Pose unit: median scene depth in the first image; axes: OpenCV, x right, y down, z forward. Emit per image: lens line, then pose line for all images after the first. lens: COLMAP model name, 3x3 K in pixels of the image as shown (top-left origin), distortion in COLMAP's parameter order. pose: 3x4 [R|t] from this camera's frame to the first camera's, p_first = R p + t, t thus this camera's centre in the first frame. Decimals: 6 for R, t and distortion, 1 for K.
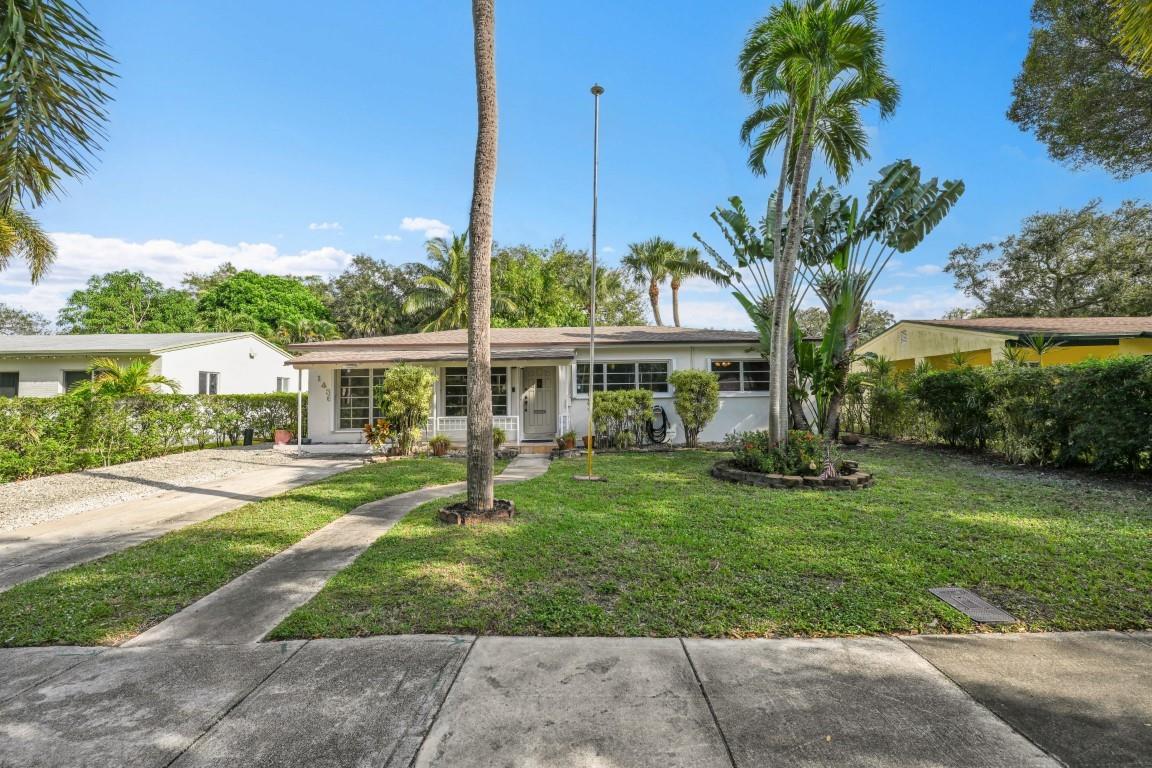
lens RADIAL K [[454.8, 0, 581.6], [0, 454.8, 379.8], [0, 0, 1]] dist [-0.003052, 0.000992]
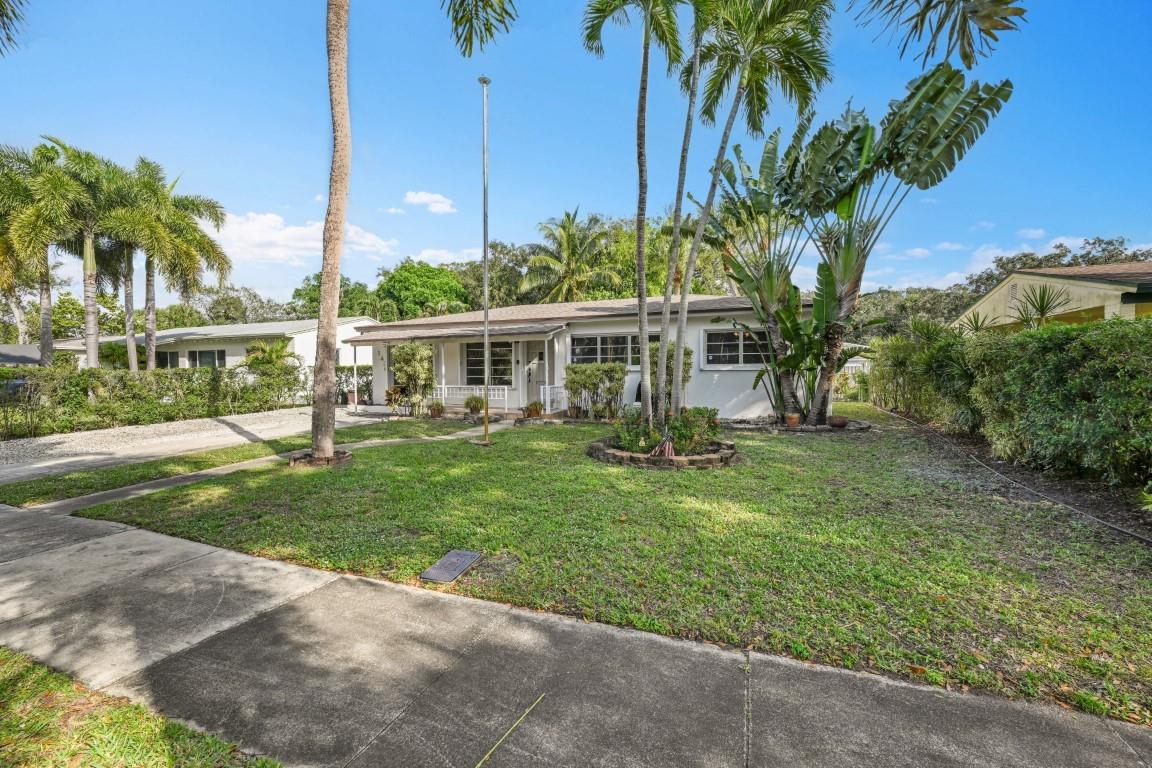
lens RADIAL K [[454.8, 0, 587.5], [0, 454.8, 382.8], [0, 0, 1]] dist [-0.003052, 0.000992]
pose [[0.935974, 0.016585, -0.351679, 0.393849], [0.008676, 0.997500, 0.070133, -0.004255], [0.351963, -0.068694, 0.933490, 0.031762]]
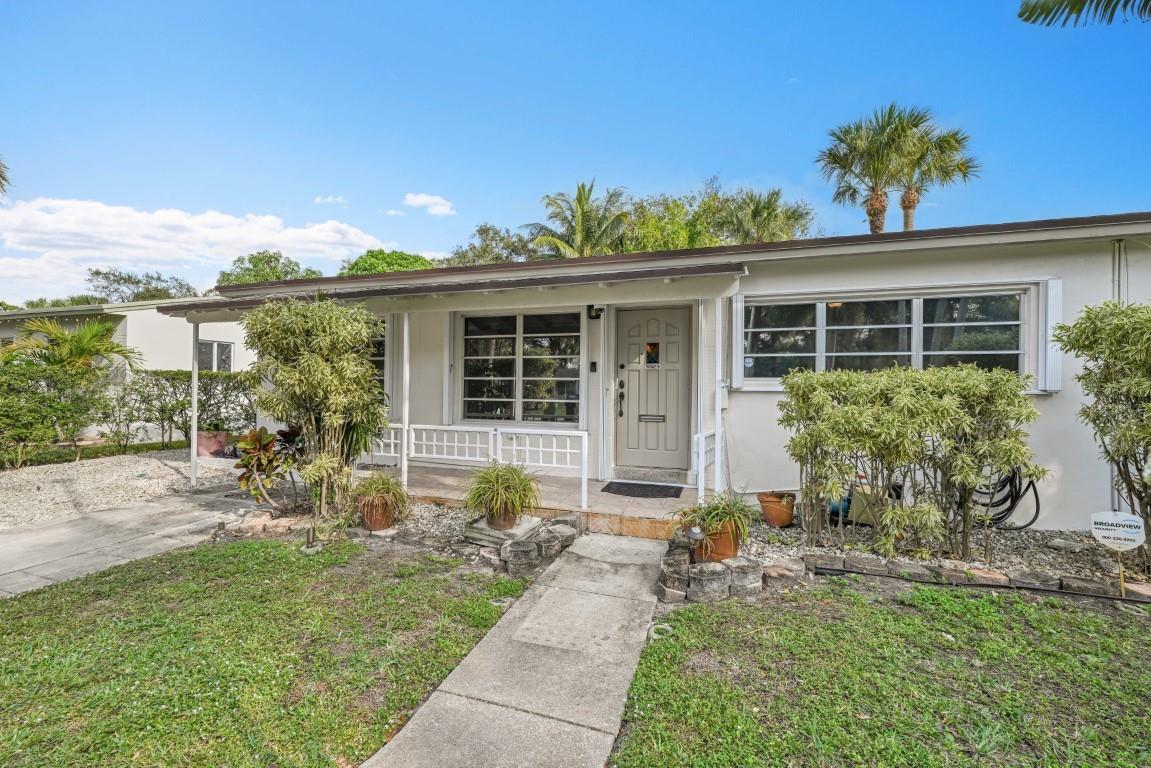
lens RADIAL K [[454.4, 0, 580.7], [0, 454.4, 380.4], [0, 0, 1]] dist [-0.003052, 0.000992]
pose [[0.947678, 0.018875, -0.318669, -0.018844], [-0.008873, 0.999422, 0.032809, 0.020449], [0.319105, -0.028265, 0.947298, 0.571562]]
